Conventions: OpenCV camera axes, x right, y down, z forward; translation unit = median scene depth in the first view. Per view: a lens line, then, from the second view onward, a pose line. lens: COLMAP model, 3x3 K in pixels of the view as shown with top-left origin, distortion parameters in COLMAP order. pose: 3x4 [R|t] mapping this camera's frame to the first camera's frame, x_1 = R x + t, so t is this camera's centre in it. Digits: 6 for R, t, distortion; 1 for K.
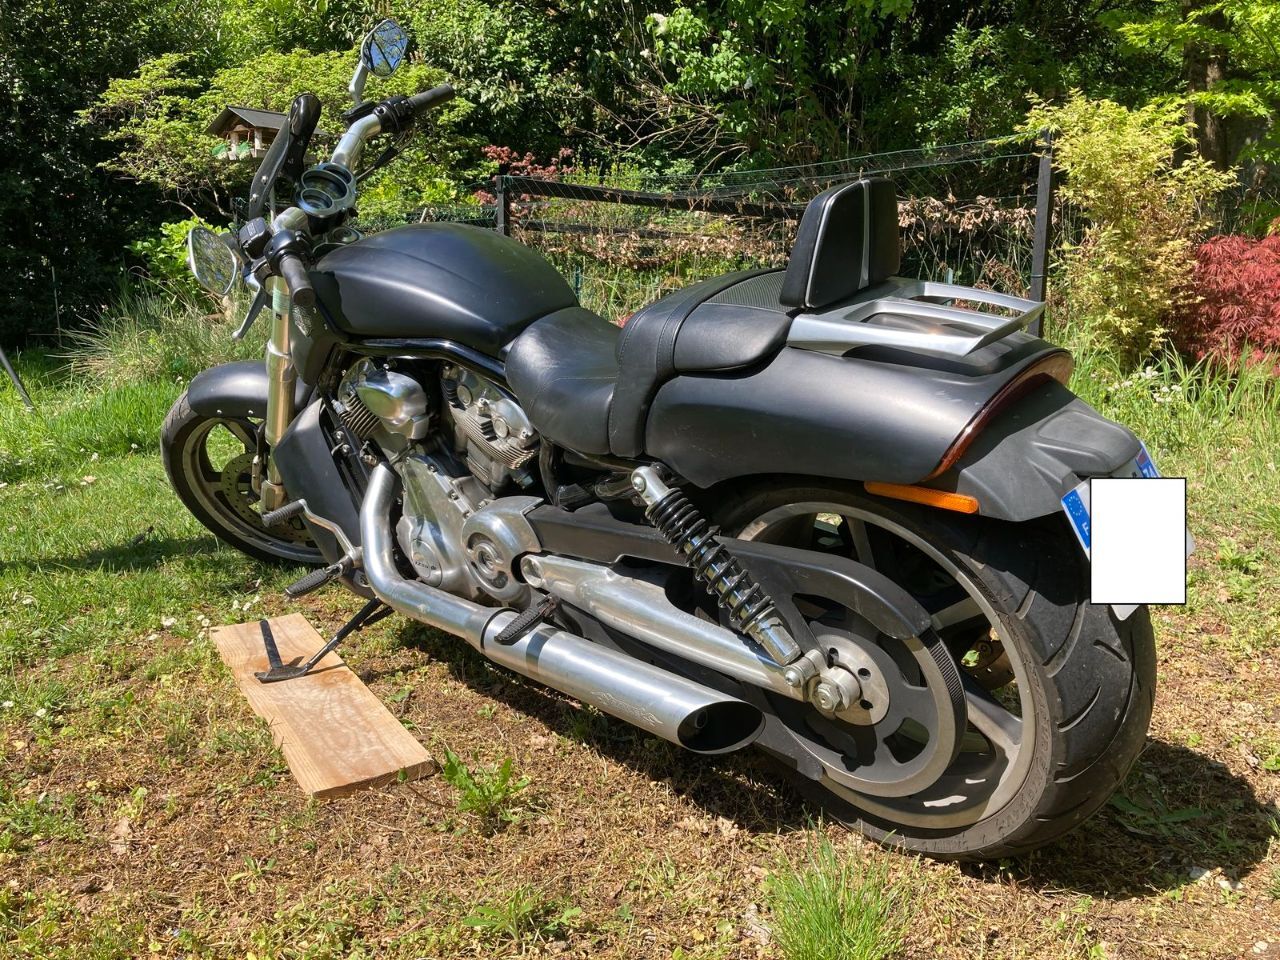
lens RADIAL K [[1048.9, 0, 640.0], [0, 1048.9, 480.0], [0, 0, 1]] dist [0.051969, -0.040563]
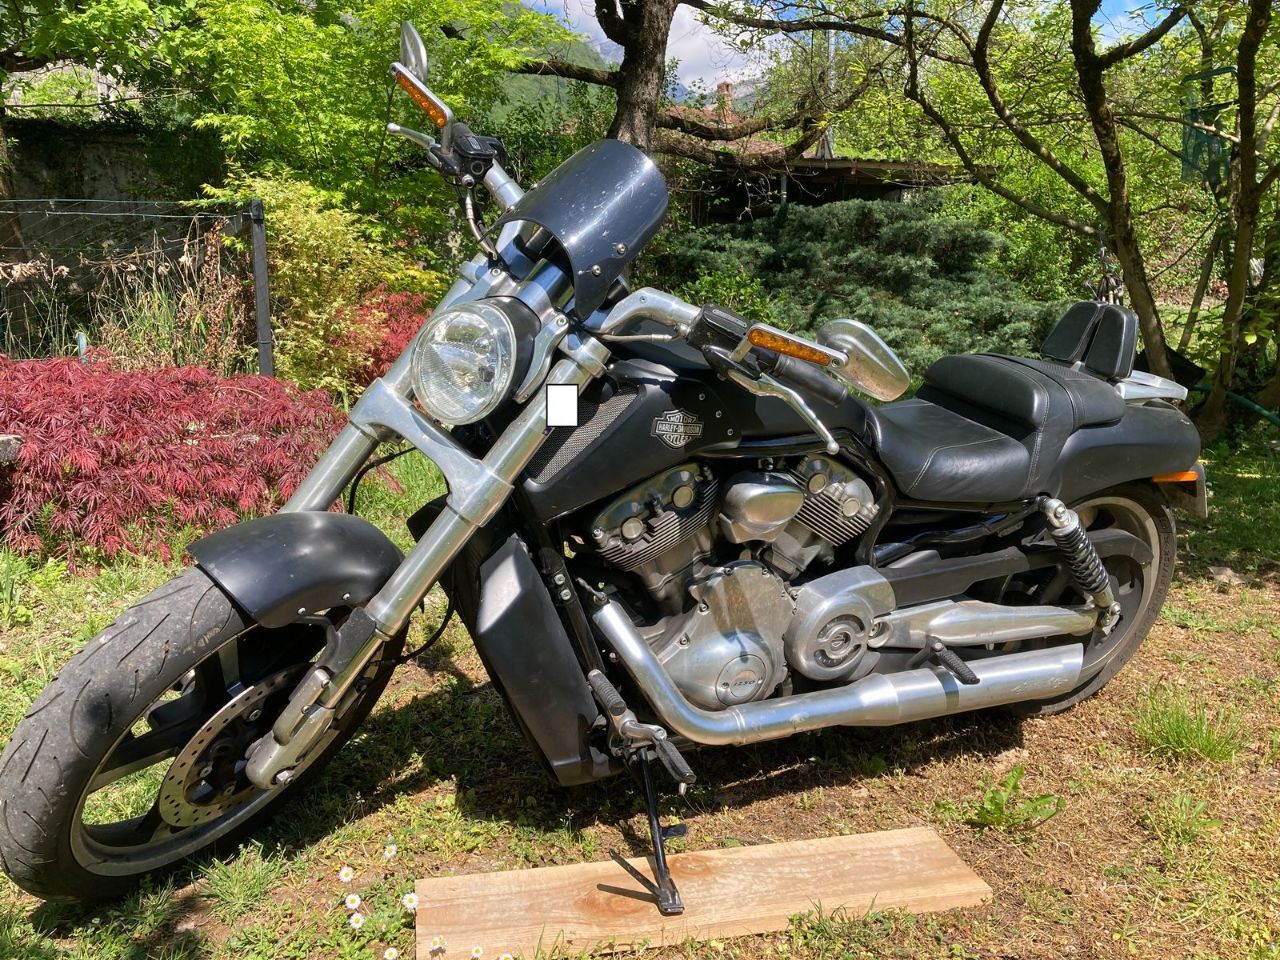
lens RADIAL K [[1048.9, 0, 640.0], [0, 1048.9, 480.0], [0, 0, 1]] dist [0.051969, -0.040563]
pose [[0.340078, -0.138502, 0.930142, -1.189011], [0.180722, 0.980284, 0.079893, -0.202395], [-0.922868, 0.140927, 0.358404, 0.823120]]
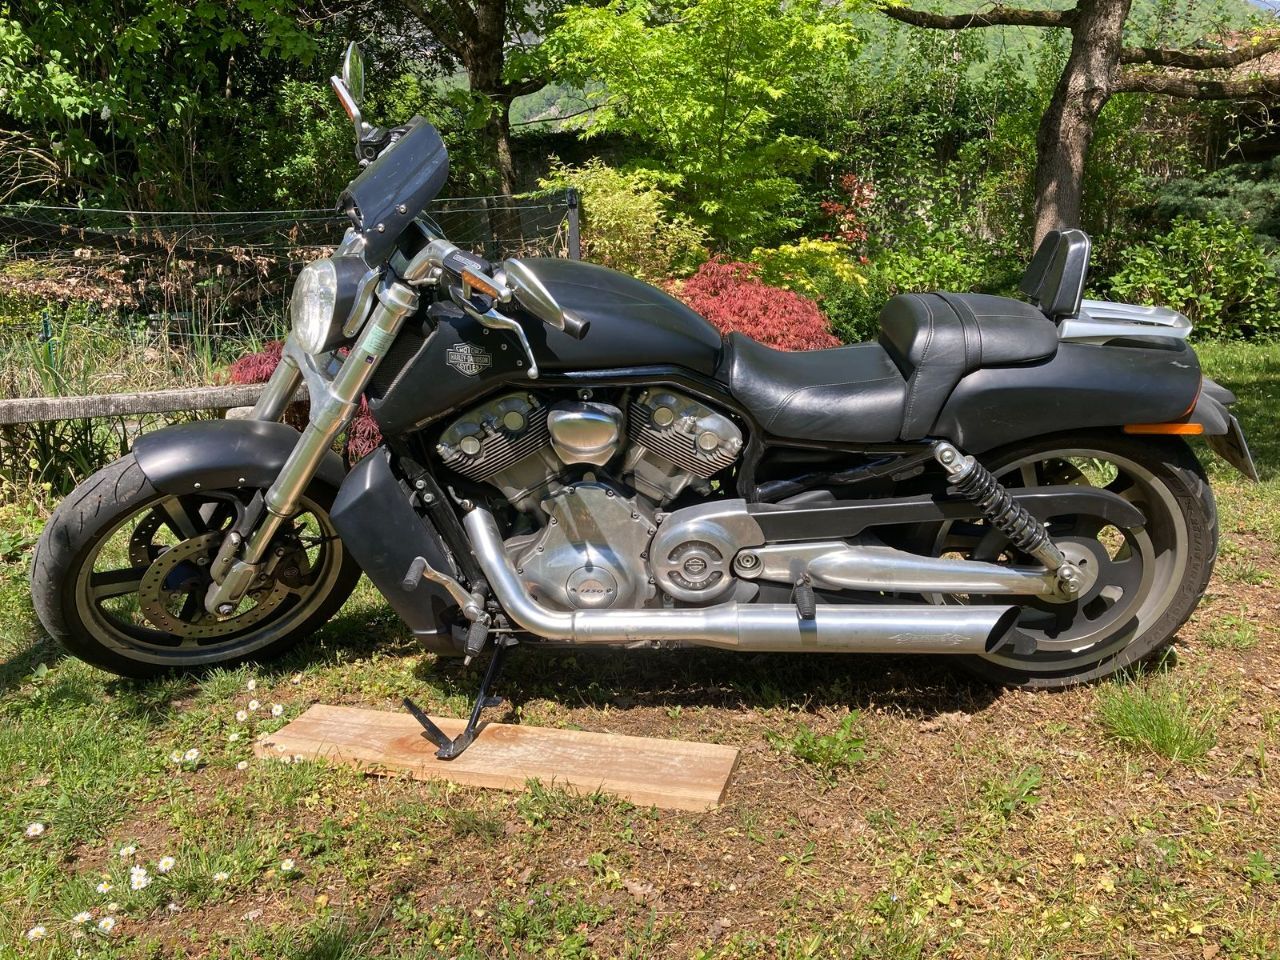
lens RADIAL K [[1048.9, 0, 640.0], [0, 1048.9, 480.0], [0, 0, 1]] dist [0.051969, -0.040563]
pose [[0.751152, -0.129366, 0.647330, -0.915361], [0.156602, 0.987538, 0.015636, -0.038169], [-0.641285, 0.089628, 0.762050, 0.203390]]
